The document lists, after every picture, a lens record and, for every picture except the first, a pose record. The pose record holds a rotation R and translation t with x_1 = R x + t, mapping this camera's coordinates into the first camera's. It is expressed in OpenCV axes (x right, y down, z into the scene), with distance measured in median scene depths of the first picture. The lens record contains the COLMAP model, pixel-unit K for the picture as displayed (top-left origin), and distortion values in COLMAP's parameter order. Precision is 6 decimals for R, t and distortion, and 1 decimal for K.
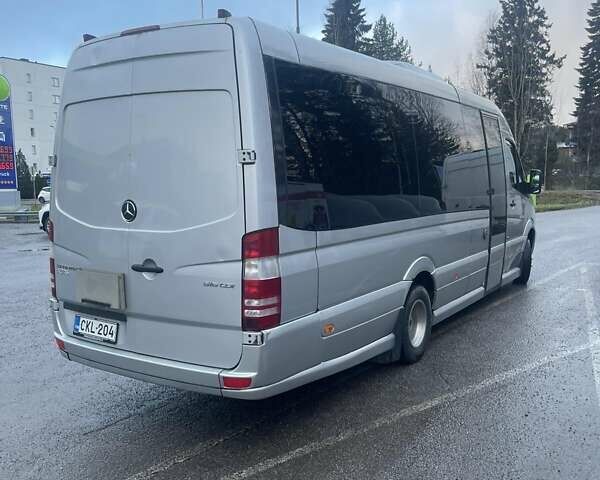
lens RADIAL K [[601.3, 0, 300.6], [0, 601.3, 243.6], [0, 0, 1]] dist [0.027759, 0.000000]
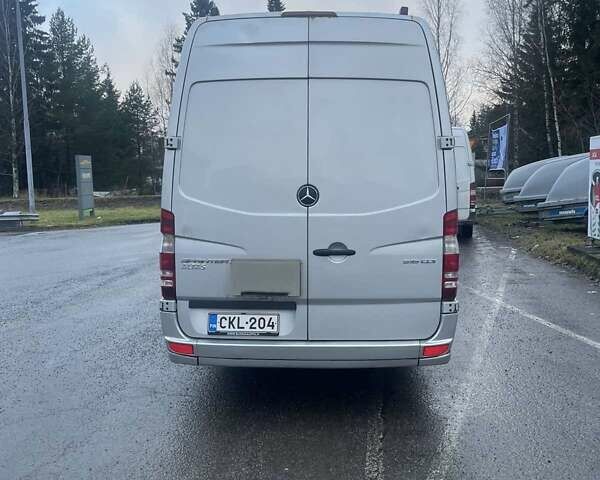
lens RADIAL K [[601.3, 0, 300.8], [0, 601.3, 233.4], [0, 0, 1]] dist [0.027759, 0.000000]
pose [[0.862111, -0.040589, 0.505092, -0.770786], [0.052509, 0.998576, -0.009378, 0.015818], [-0.503992, 0.034607, 0.863015, 0.157214]]
